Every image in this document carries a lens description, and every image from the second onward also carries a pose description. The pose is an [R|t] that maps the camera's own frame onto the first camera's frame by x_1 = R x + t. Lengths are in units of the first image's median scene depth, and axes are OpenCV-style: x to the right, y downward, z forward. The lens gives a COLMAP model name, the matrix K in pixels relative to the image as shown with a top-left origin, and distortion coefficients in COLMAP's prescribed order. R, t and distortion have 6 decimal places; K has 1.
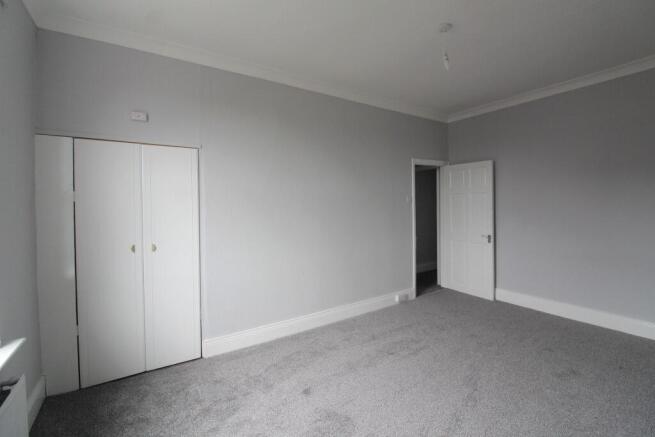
lens RADIAL K [[303.2, 0, 327.4], [0, 303.2, 215.7], [0, 0, 1]] dist [-0.015722, -0.004227]
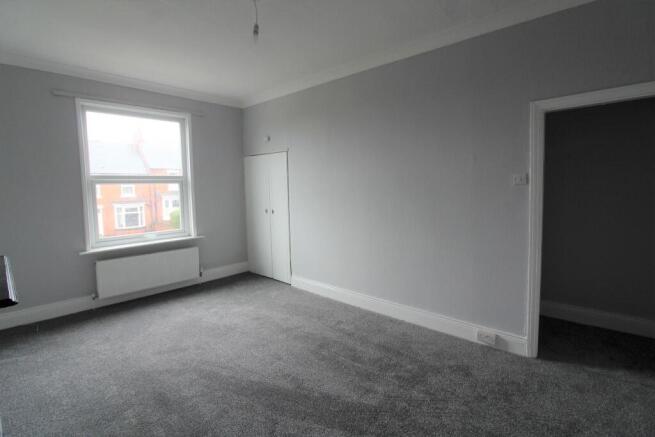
lens RADIAL K [[303.2, 0, 330.1], [0, 303.2, 215.9], [0, 0, 1]] dist [-0.015722, -0.004227]
pose [[0.248709, 0.102409, -0.963149, 1.141369], [-0.024864, 0.994742, 0.099347, -0.052607], [0.968259, -0.000761, 0.249948, 0.814092]]
